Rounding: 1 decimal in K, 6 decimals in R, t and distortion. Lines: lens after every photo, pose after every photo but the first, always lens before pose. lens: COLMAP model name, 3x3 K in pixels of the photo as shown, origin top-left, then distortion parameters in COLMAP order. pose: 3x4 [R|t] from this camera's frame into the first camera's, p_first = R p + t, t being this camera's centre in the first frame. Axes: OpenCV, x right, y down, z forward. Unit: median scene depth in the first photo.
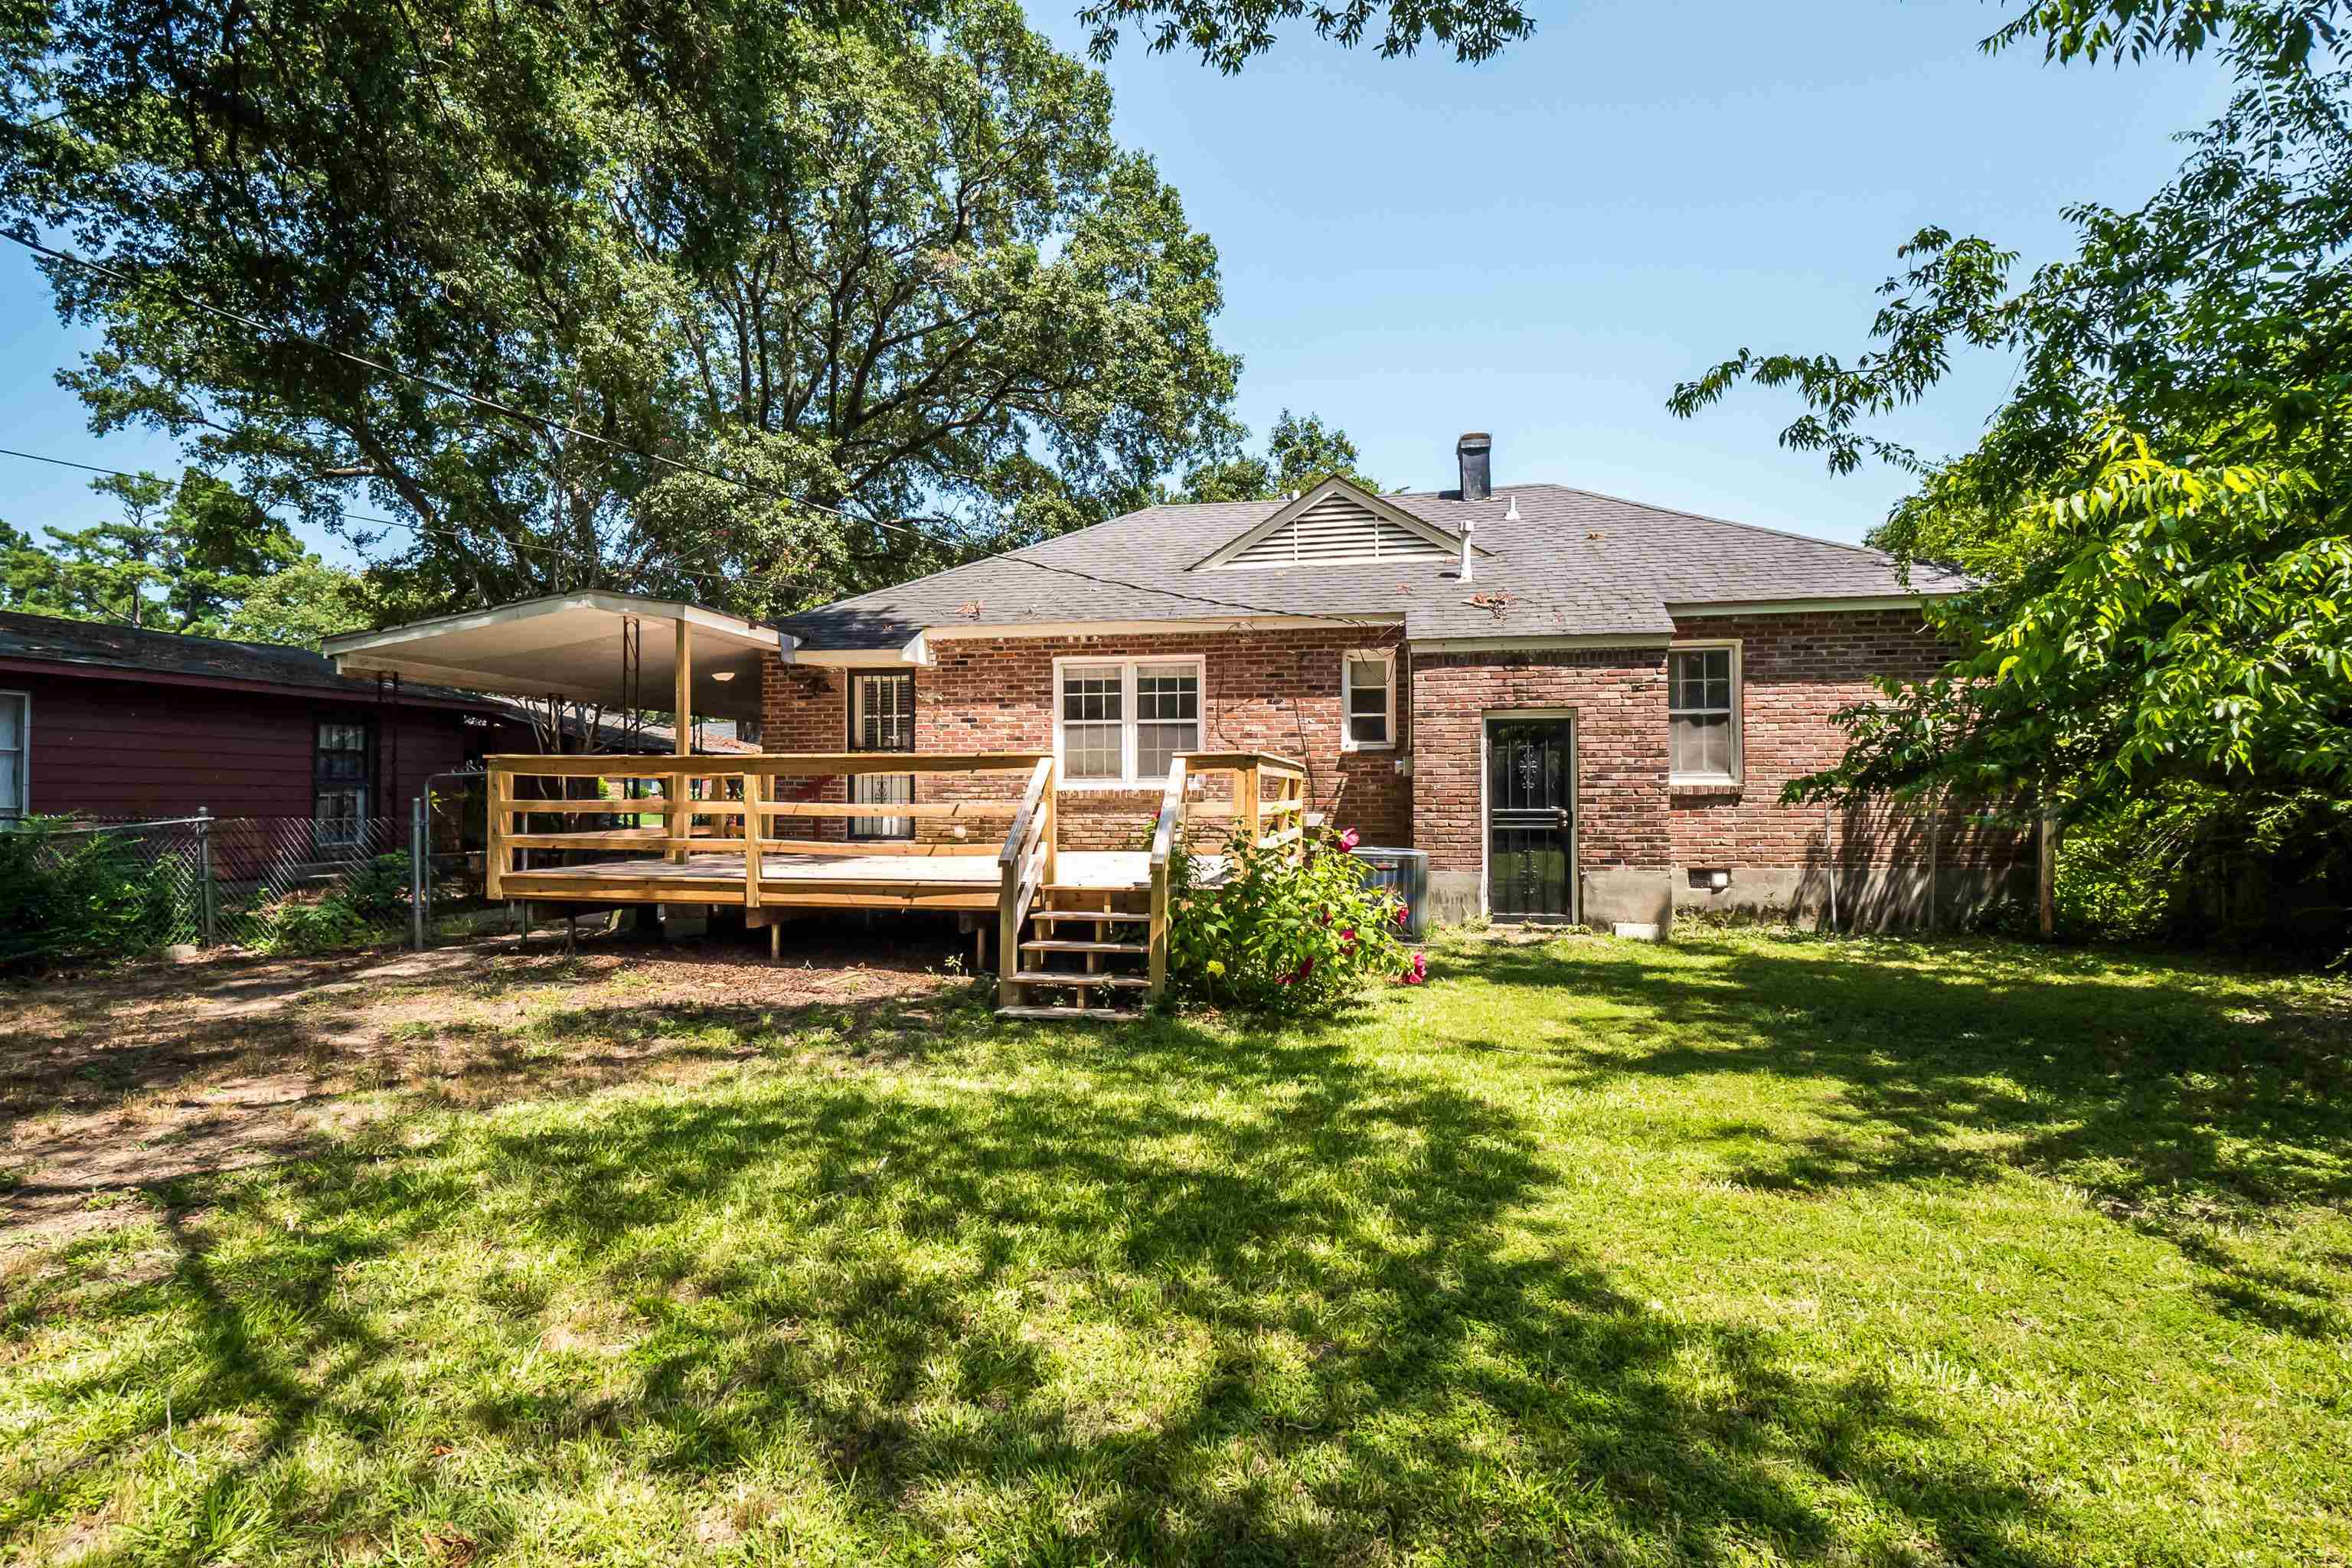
lens RADIAL K [[1113.2, 0, 1153.6], [0, 1113.2, 777.0], [0, 0, 1]] dist [-0.009614, -0.001699]
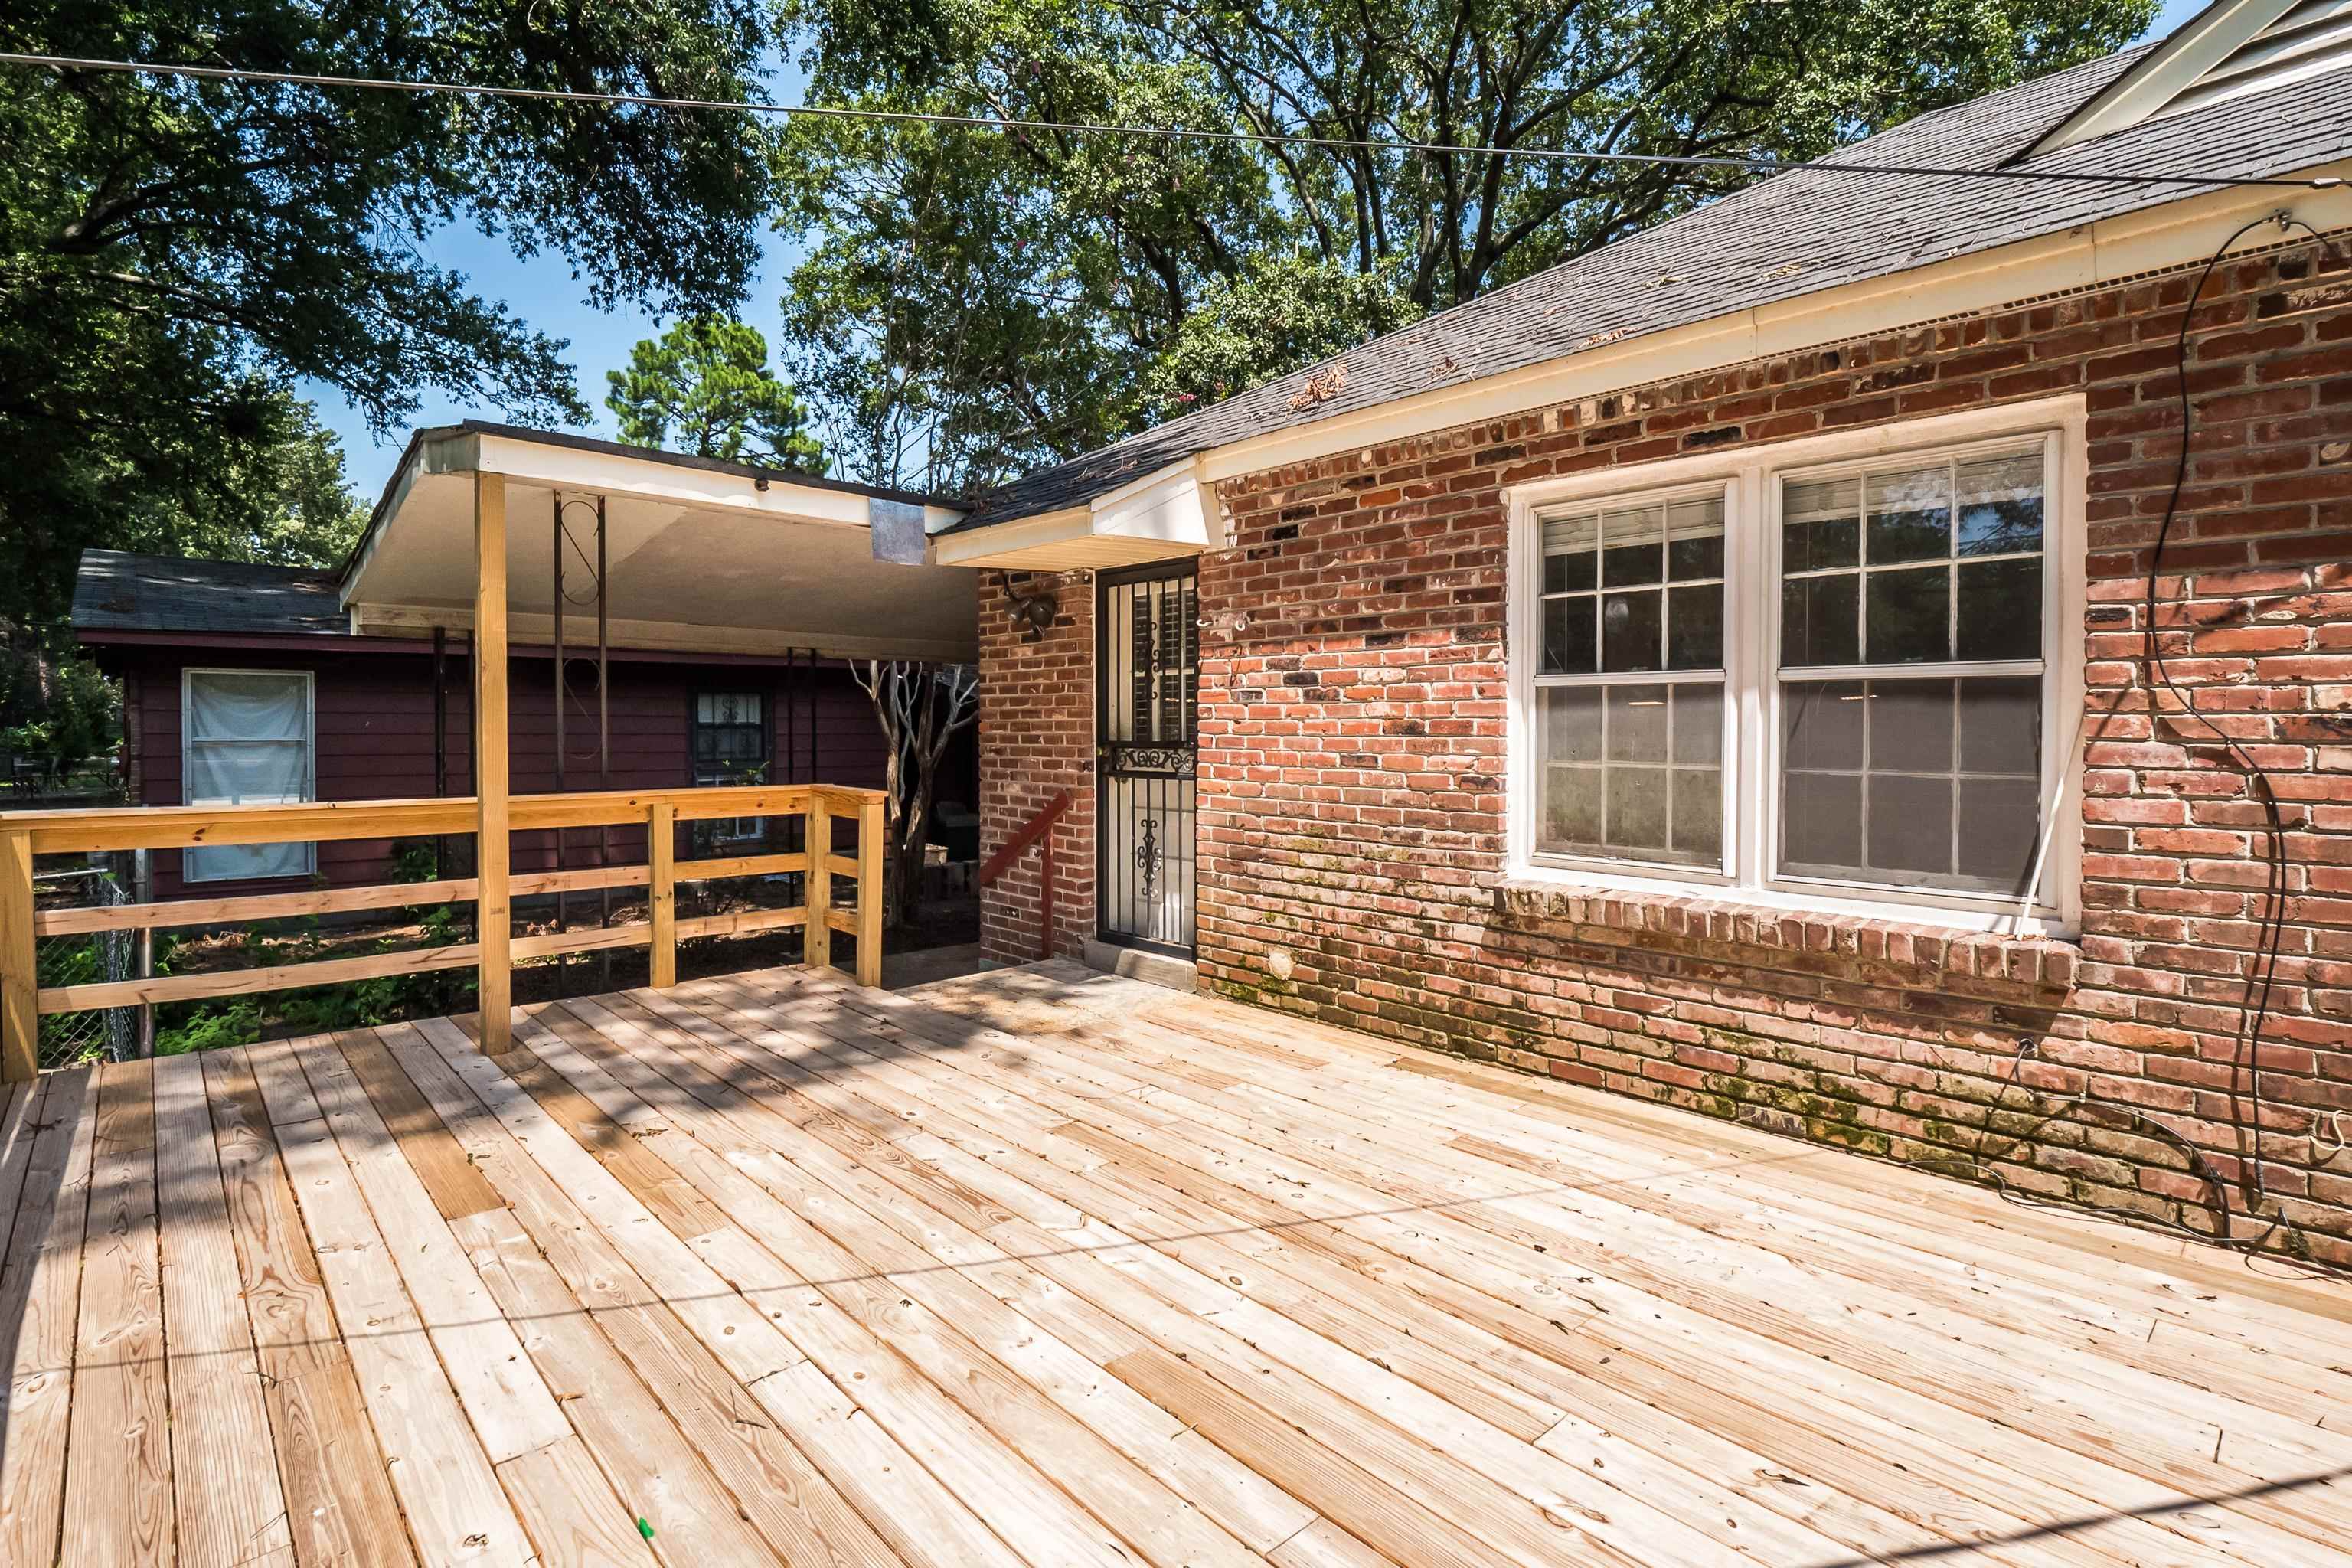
lens RADIAL K [[1162.3, 0, 1176.1], [0, 1162.3, 769.7], [0, 0, 1]] dist [-0.000796, -0.000352]
pose [[0.825488, 0.019939, -0.564068, 0.026033], [0.007690, 0.998886, 0.046564, -0.040782], [0.564368, -0.042776, 0.824415, 0.665616]]
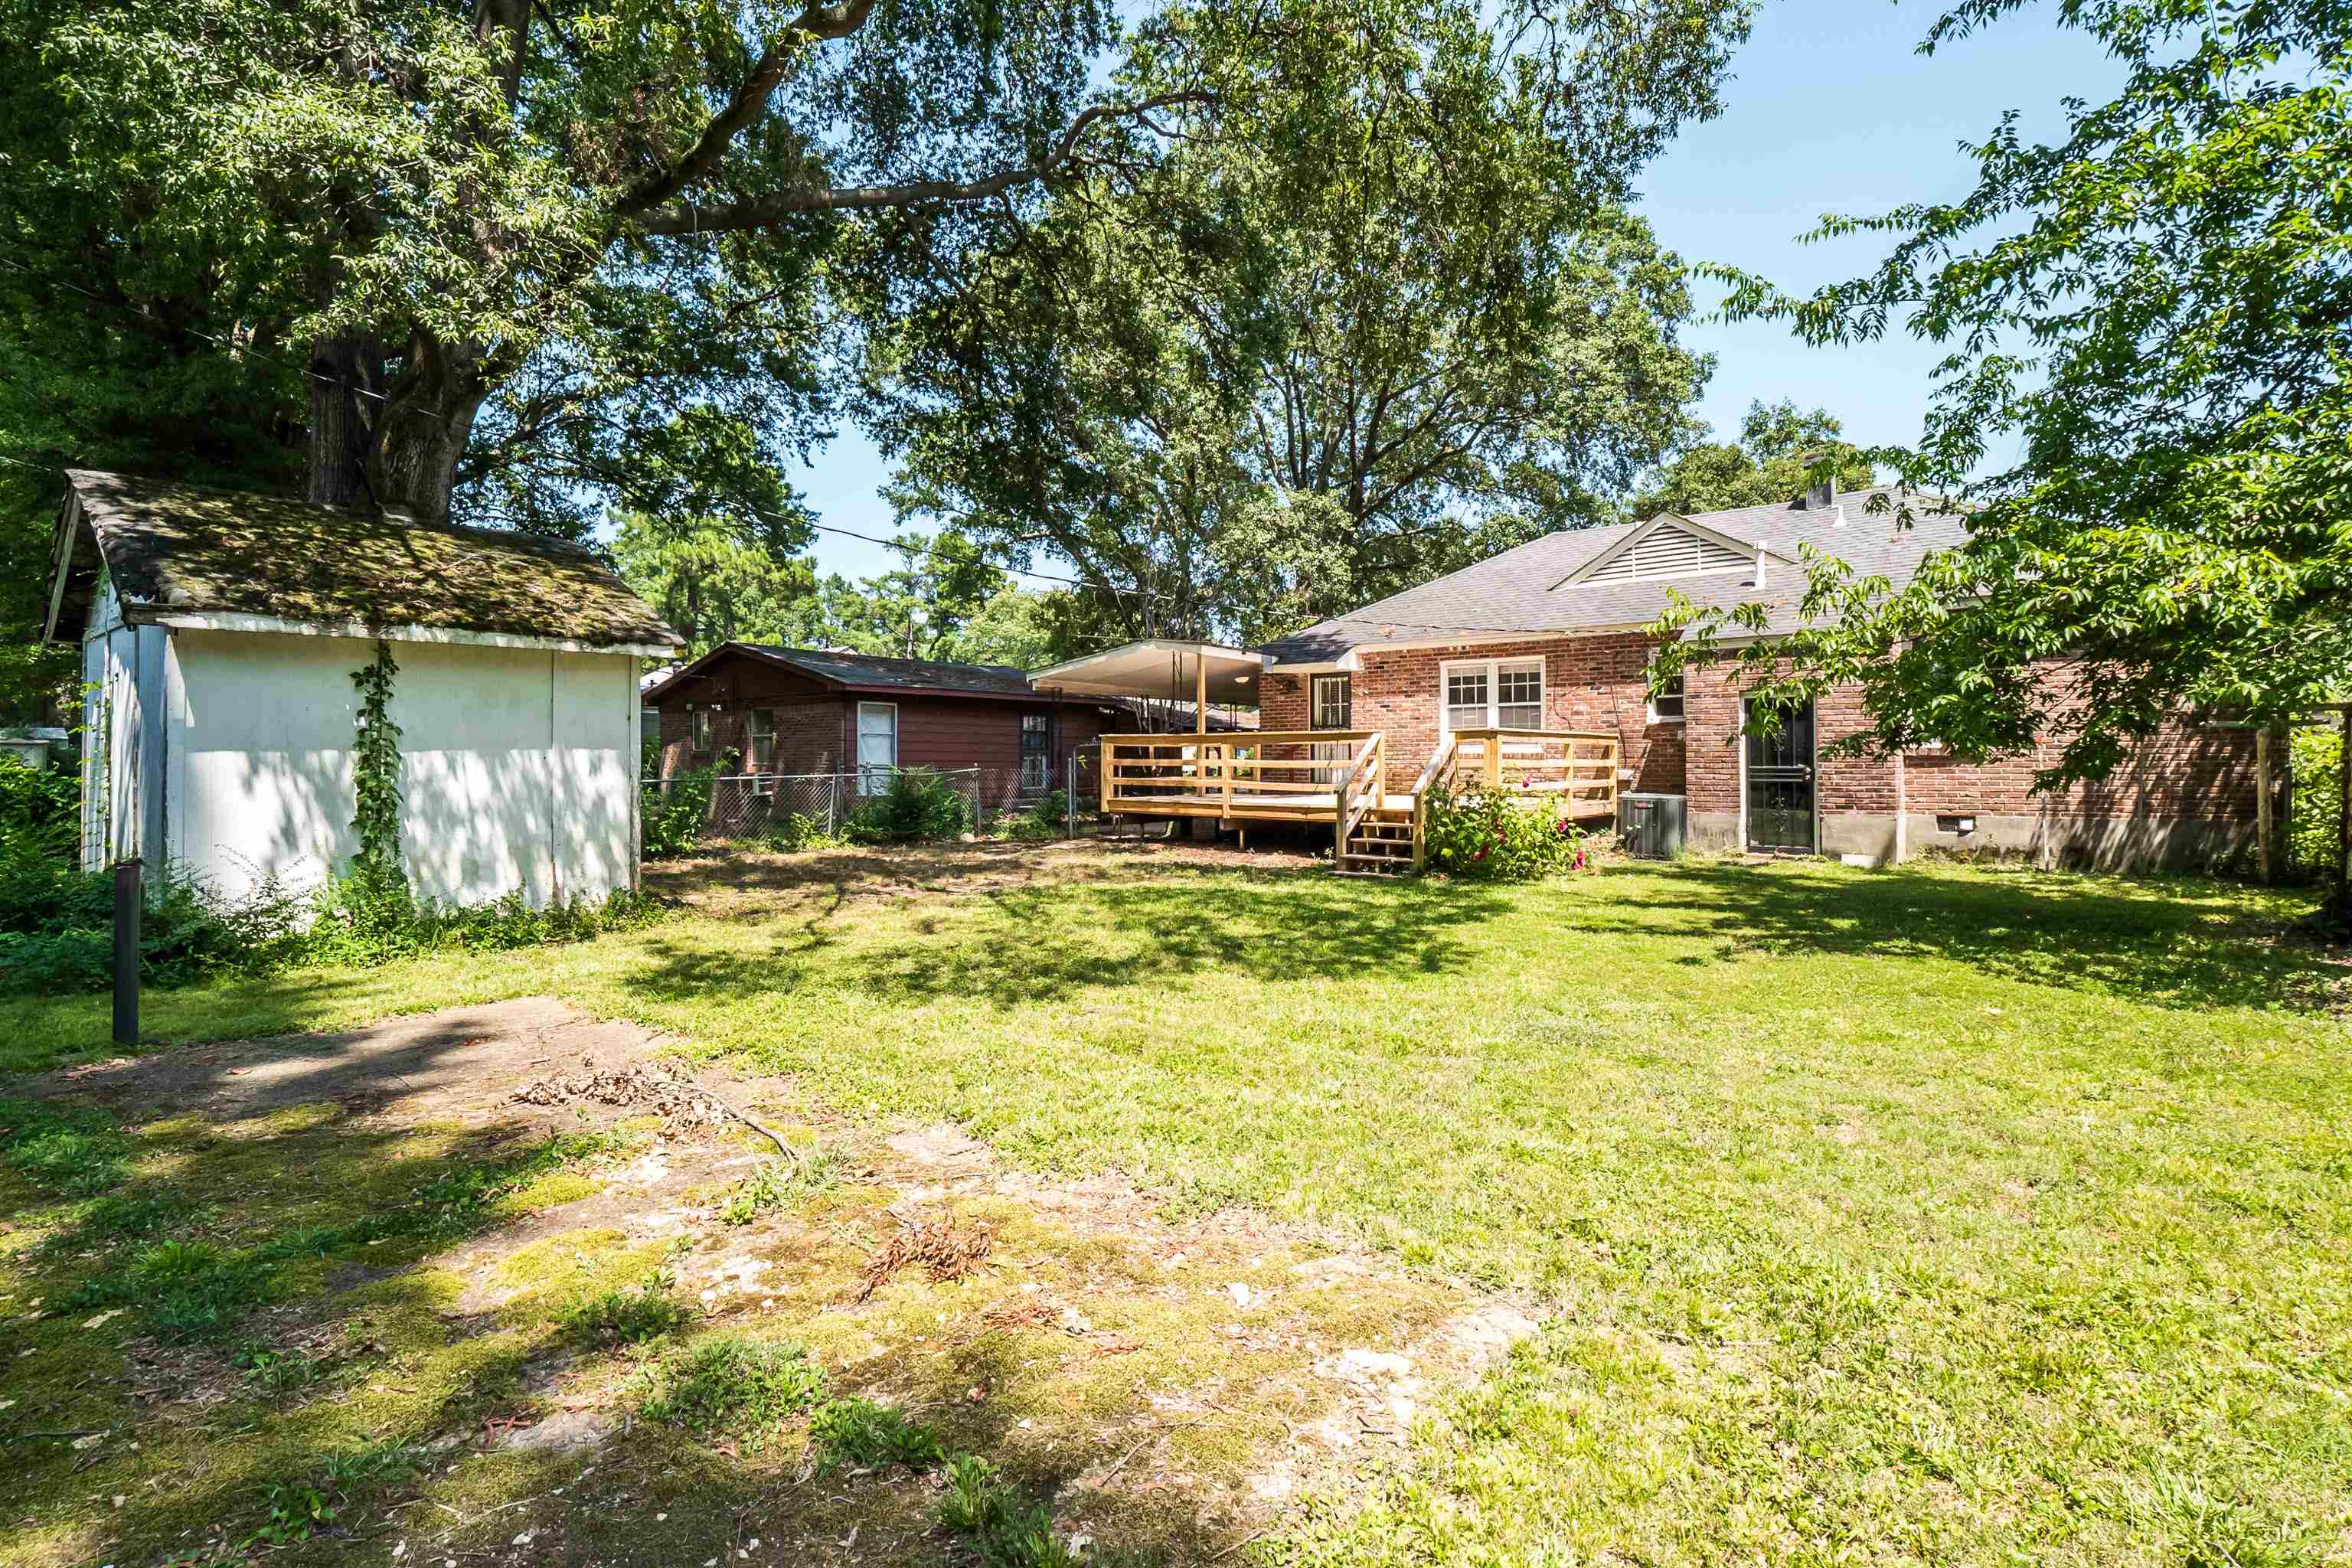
lens RADIAL K [[1026.0, 0, 1184.1], [0, 1026.0, 753.6], [0, 0, 1]] dist [0.000051, -0.000264]
pose [[0.884588, -0.002864, -0.466364, 0.239932], [0.006232, 0.999964, 0.005680, 0.002184], [0.466331, -0.007931, 0.884575, -0.337677]]
